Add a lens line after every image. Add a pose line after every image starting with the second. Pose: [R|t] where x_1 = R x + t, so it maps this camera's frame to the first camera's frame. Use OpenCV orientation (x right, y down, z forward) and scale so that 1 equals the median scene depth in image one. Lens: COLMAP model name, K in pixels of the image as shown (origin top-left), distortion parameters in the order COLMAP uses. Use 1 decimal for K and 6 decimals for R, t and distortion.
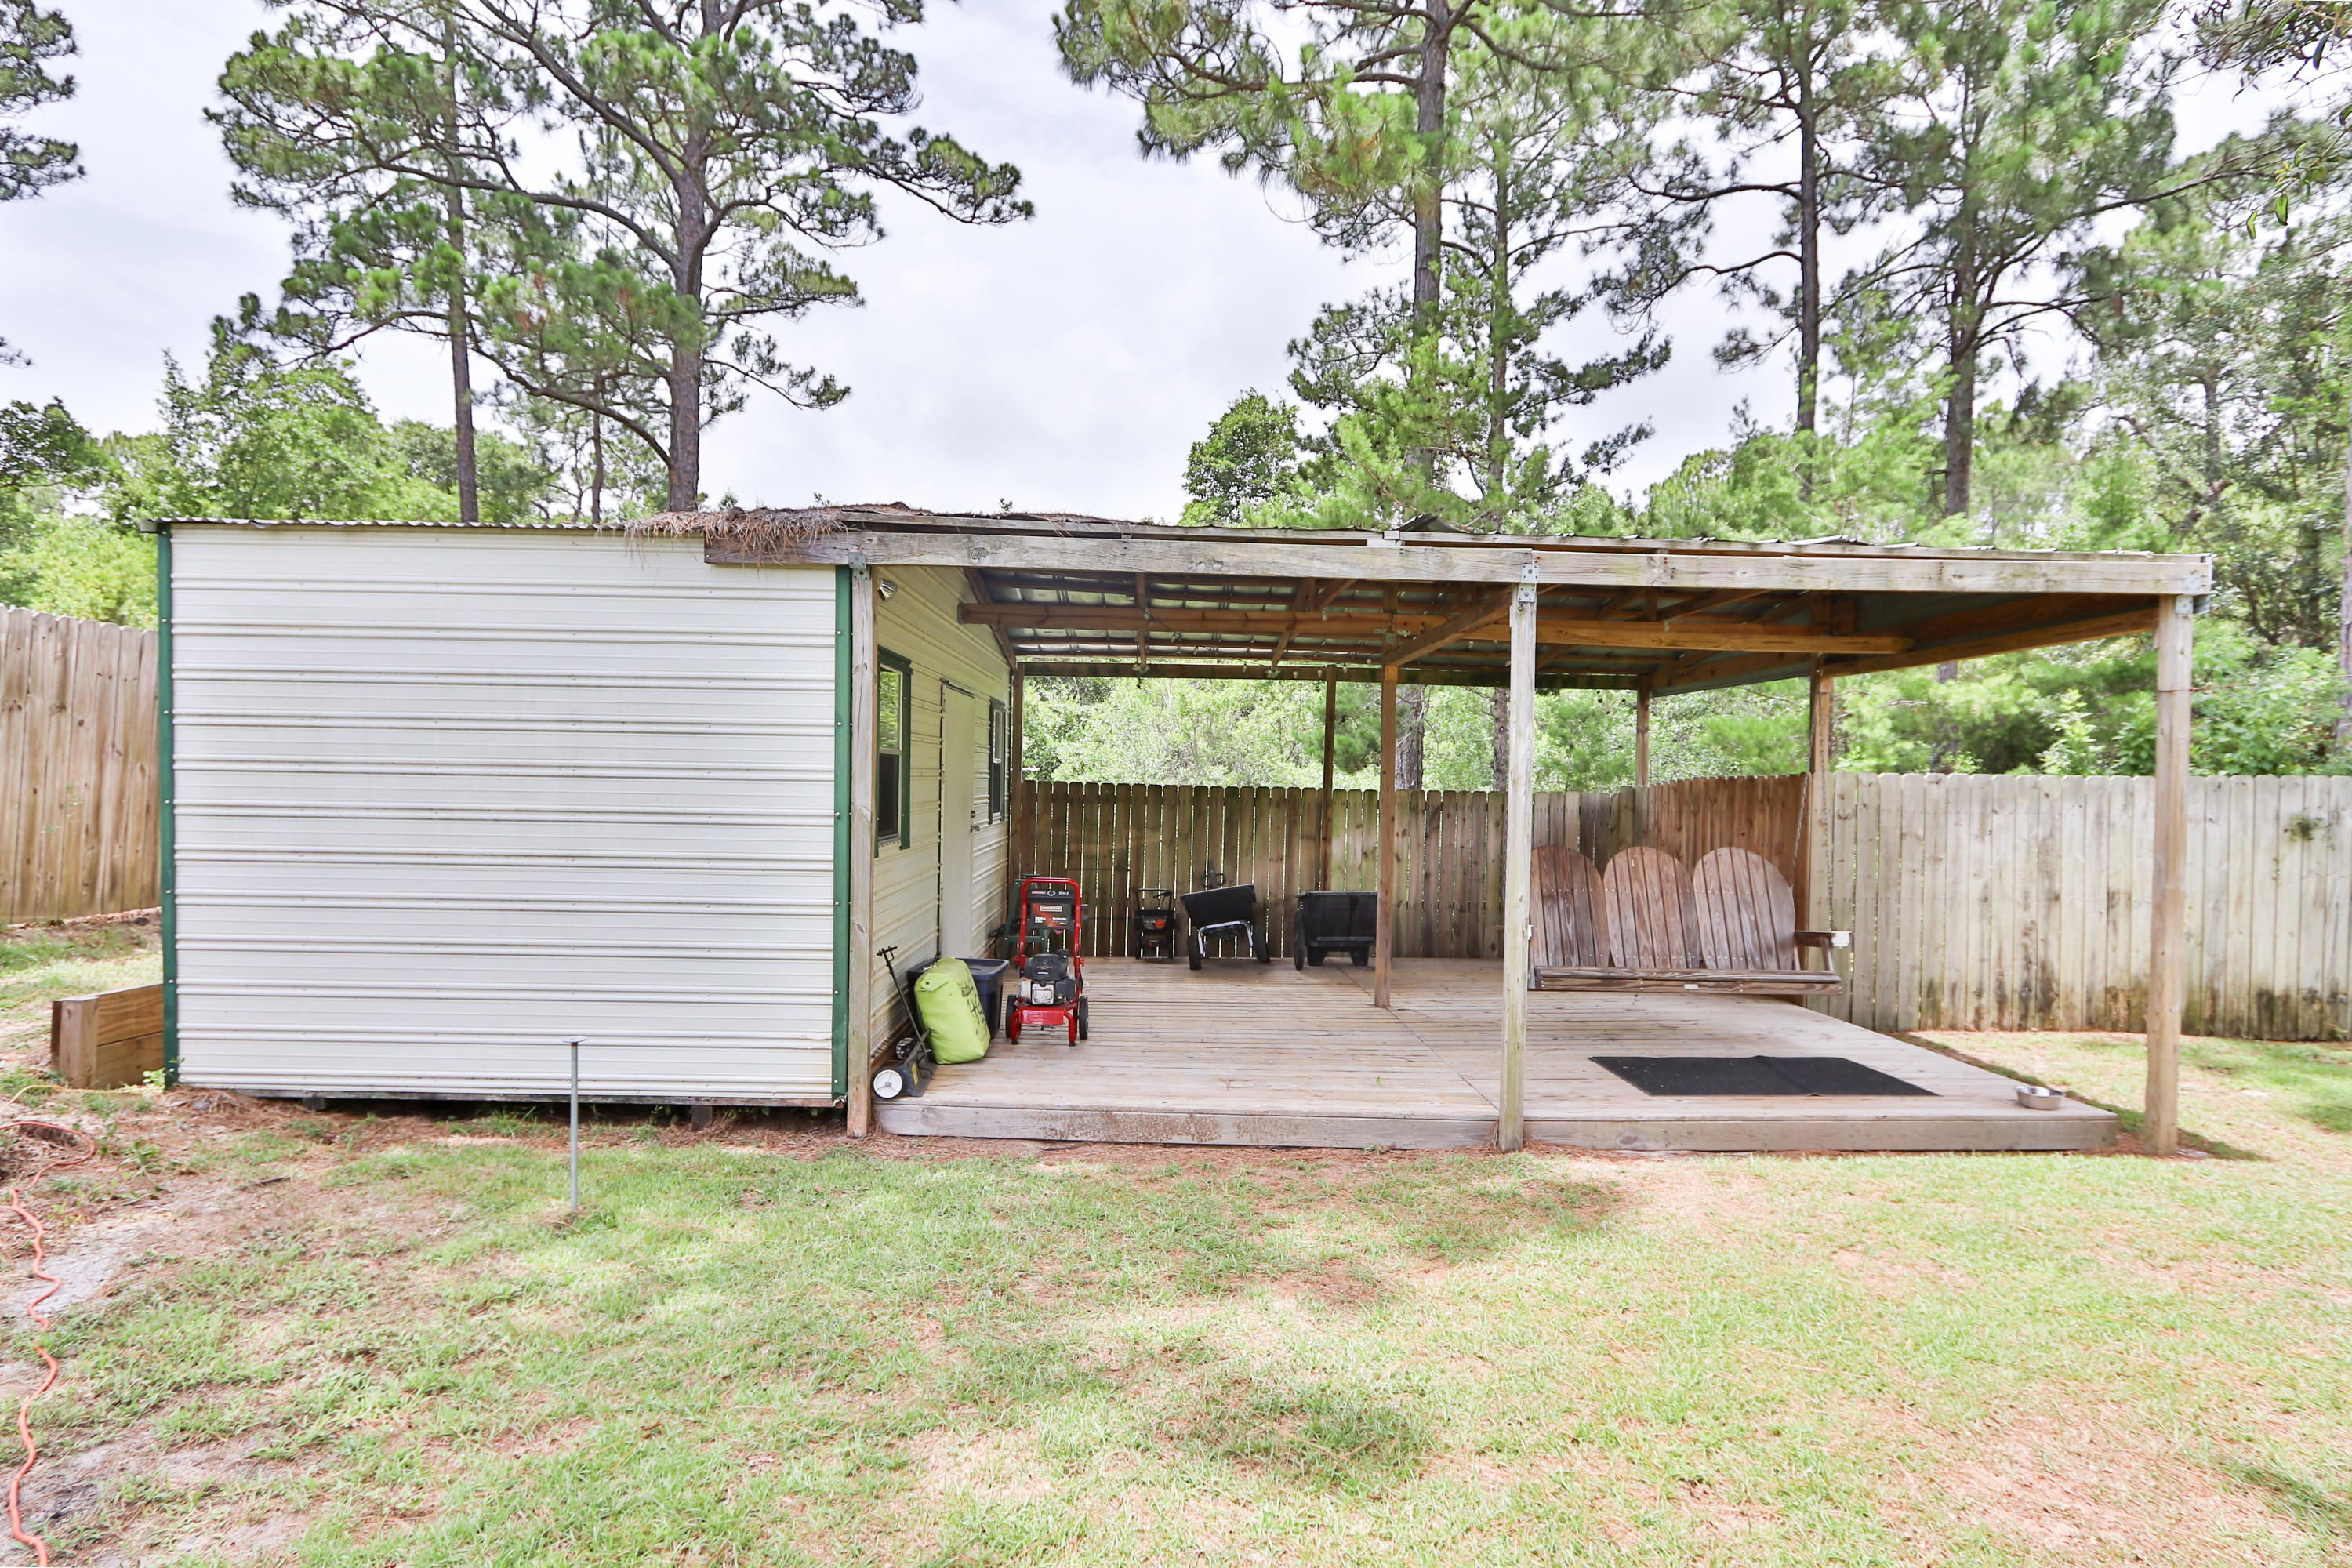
lens RADIAL K [[1224.6, 0, 1176.0], [0, 1224.6, 784.0], [0, 0, 1]] dist [-0.019039, -0.000243]
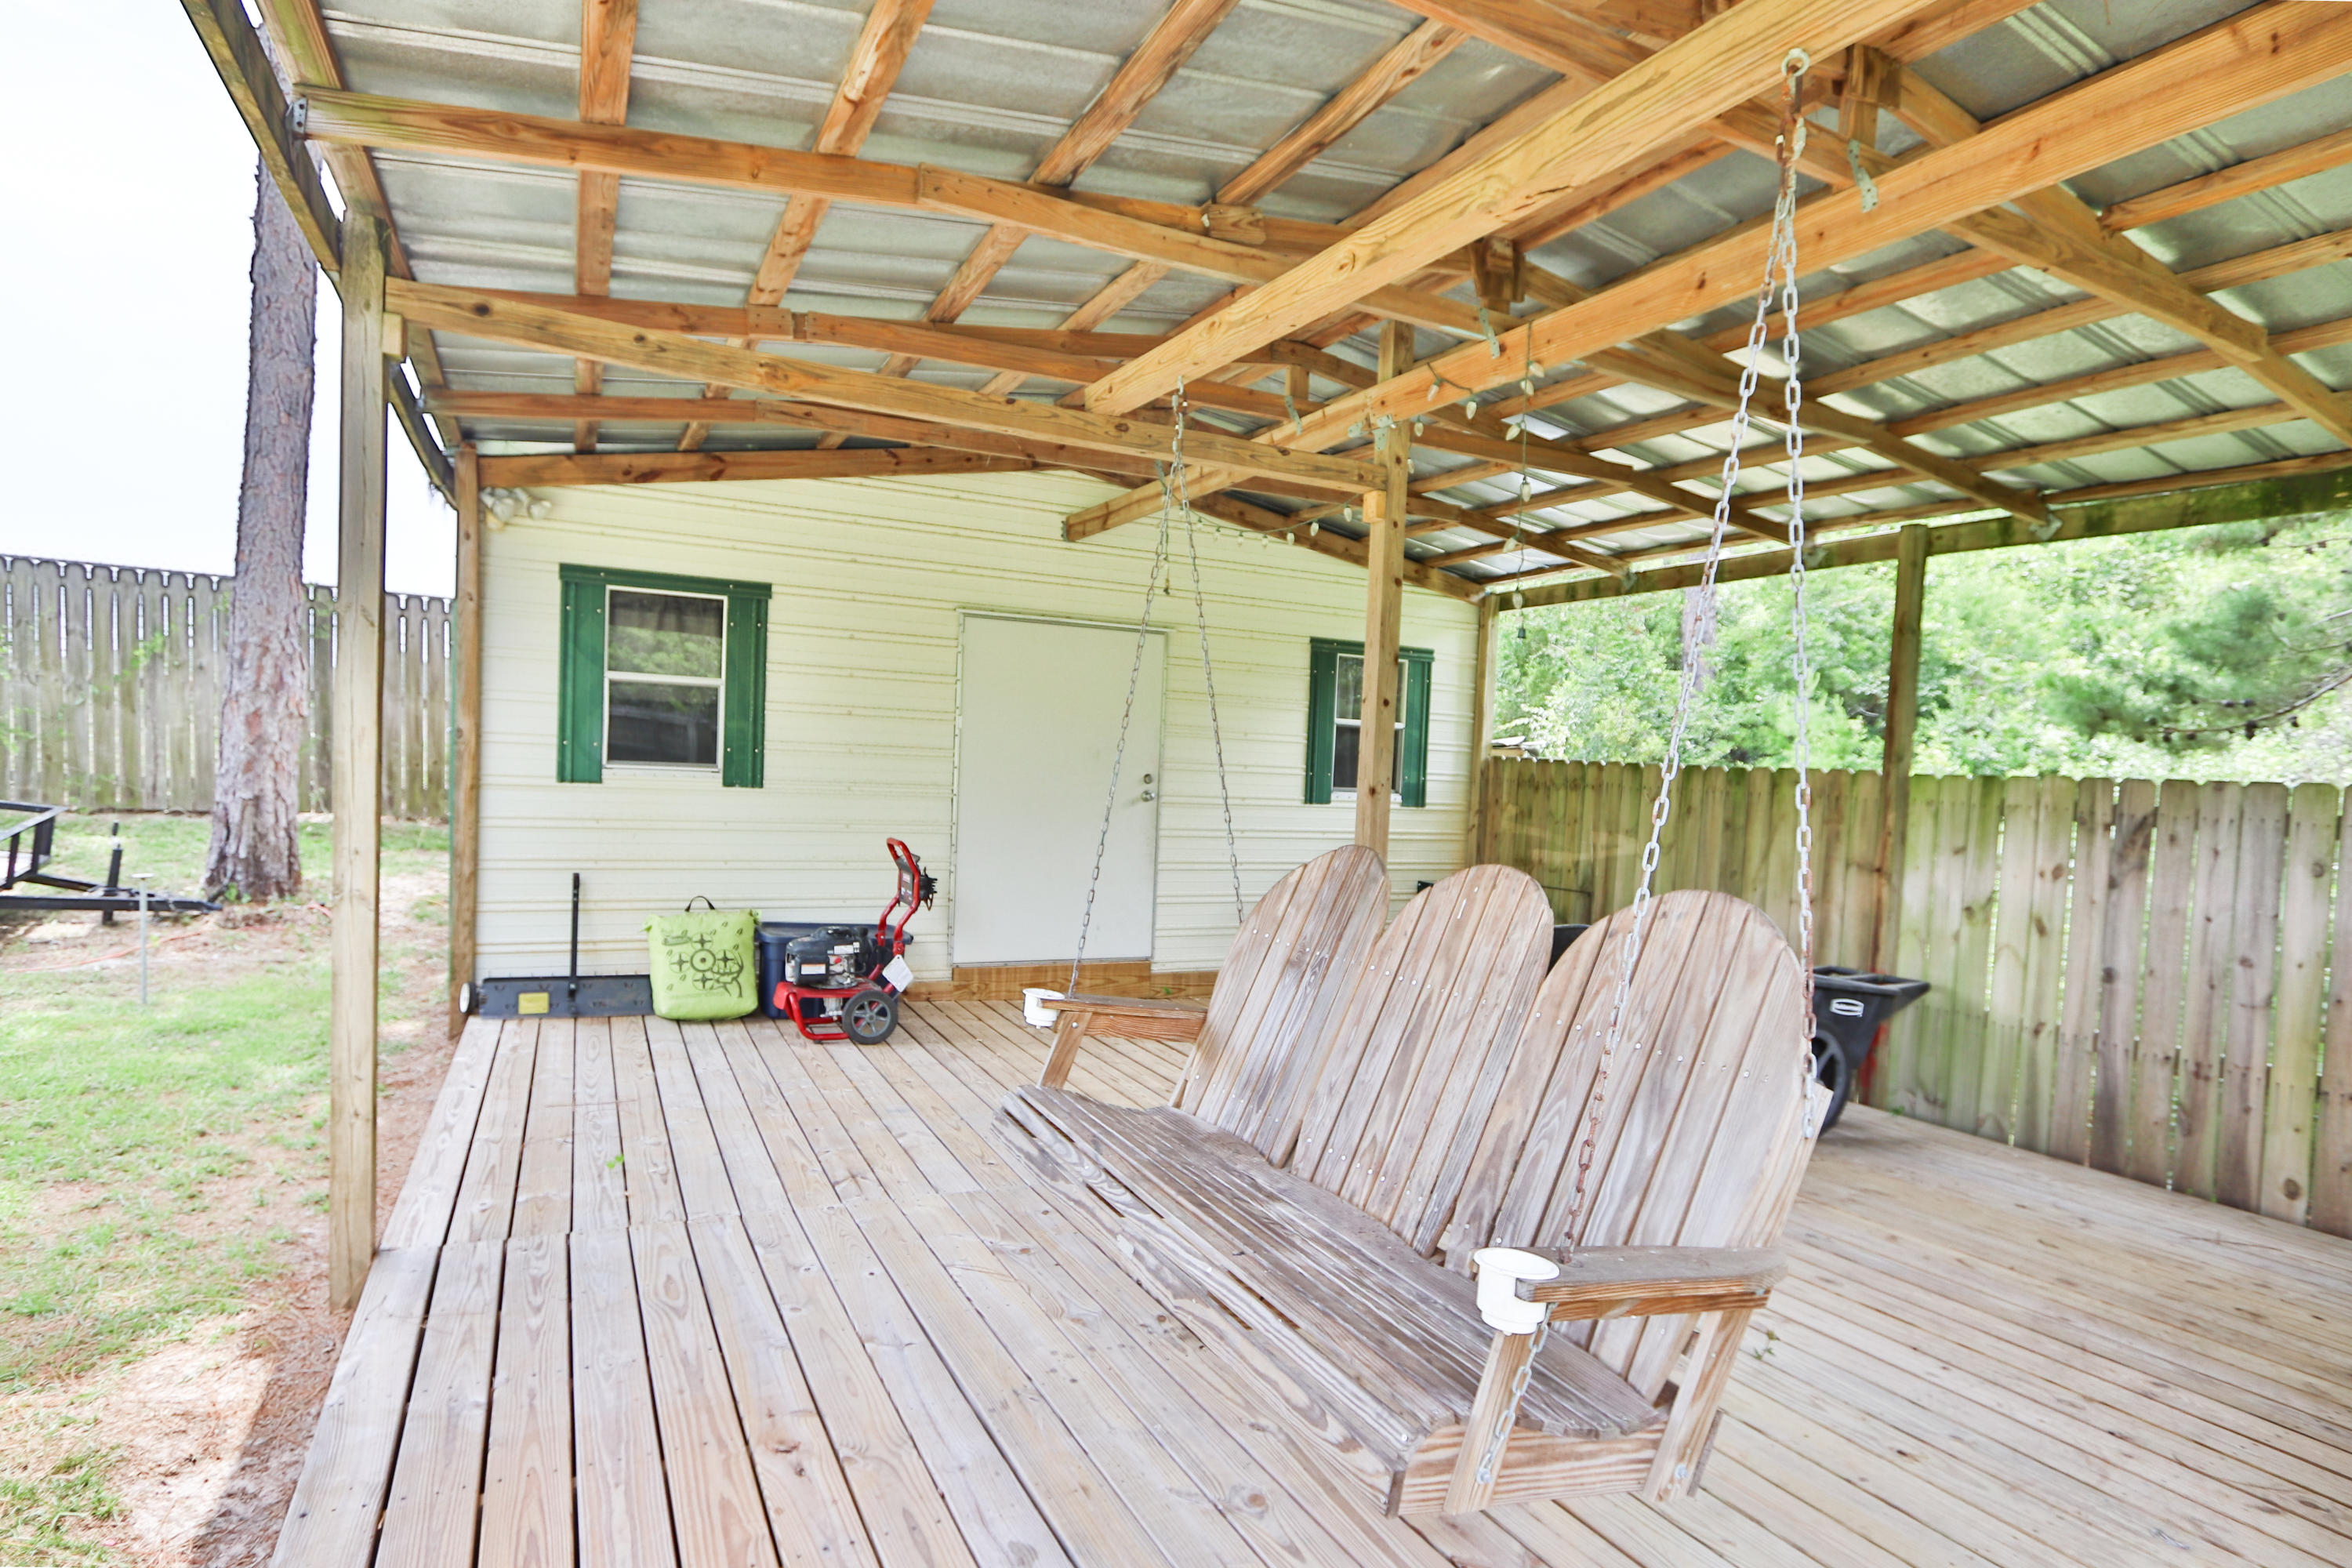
lens RADIAL K [[1224.6, 0, 1176.0], [0, 1224.6, 784.0], [0, 0, 1]] dist [-0.019039, -0.000243]
pose [[0.435516, 0.015579, -0.900046, 0.447502], [-0.037105, 0.999311, -0.000657, 0.020351], [0.899416, 0.033682, 0.435794, 0.521131]]
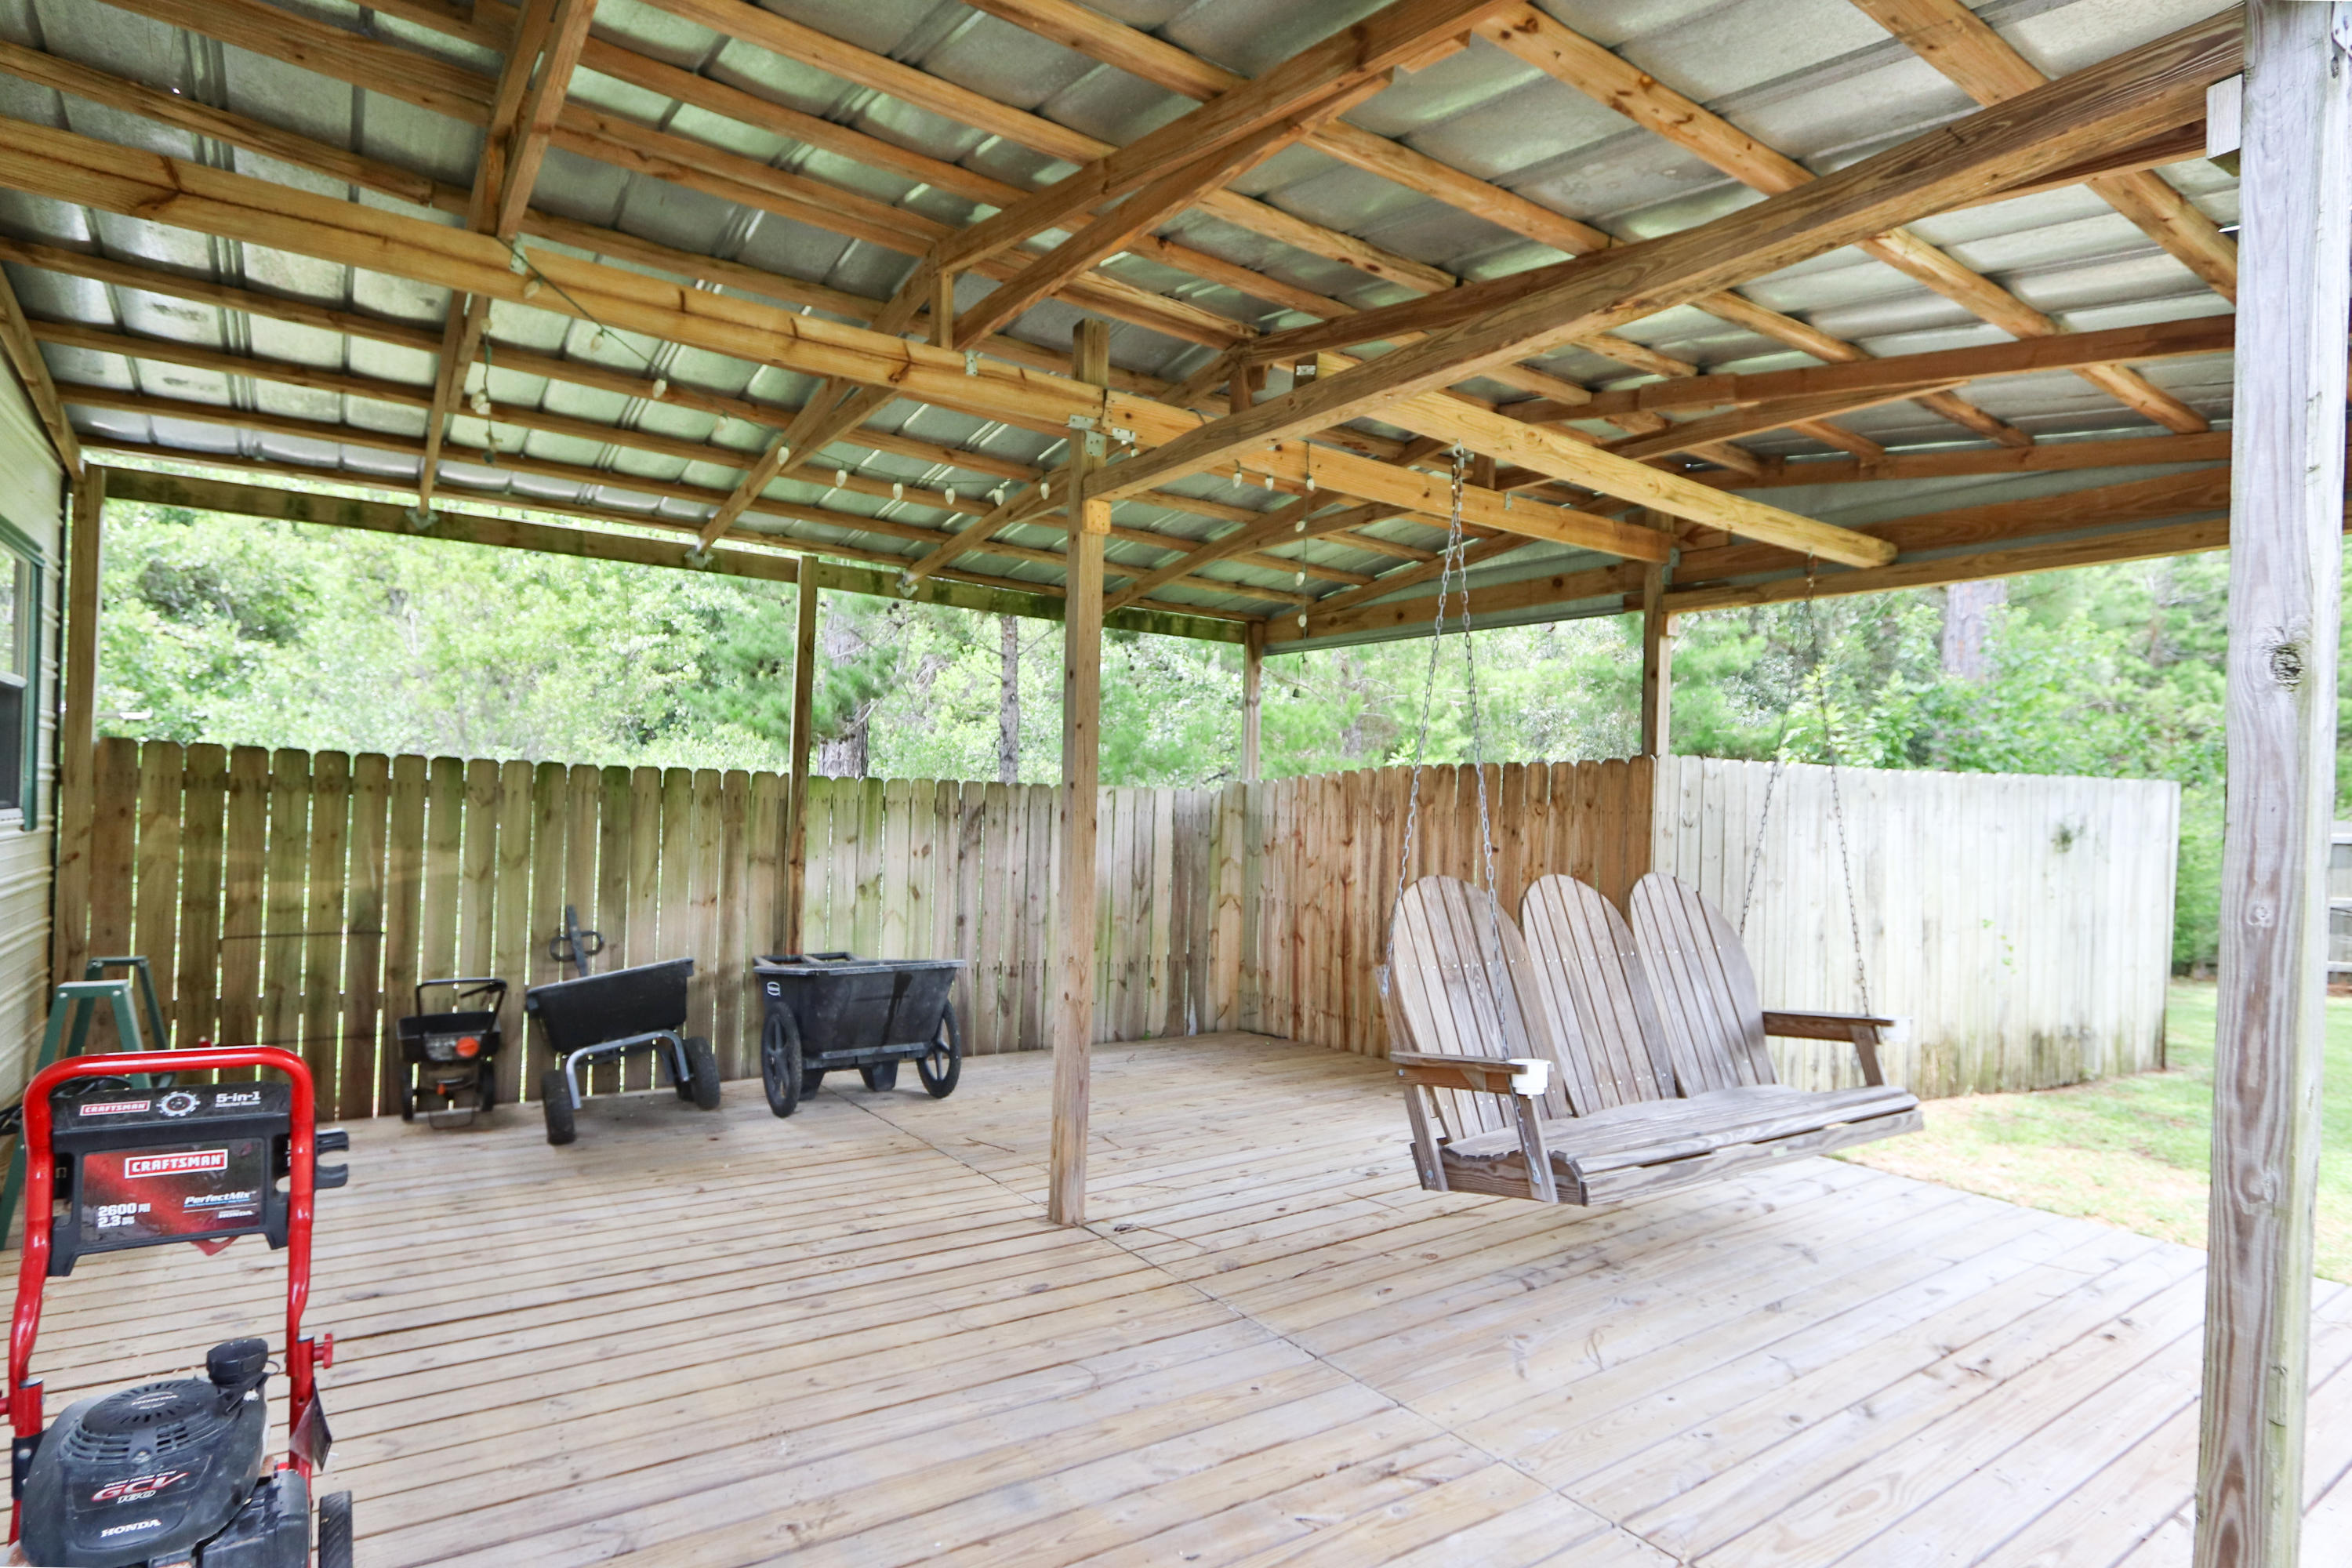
lens RADIAL K [[1236.3, 0, 1176.0], [0, 1236.3, 784.0], [0, 0, 1]] dist [-0.036349, 0.030842]
pose [[0.834320, 0.018840, 0.550958, -0.045308], [-0.015123, 0.999822, -0.011288, 0.012548], [-0.551072, 0.001086, 0.834457, 0.431762]]
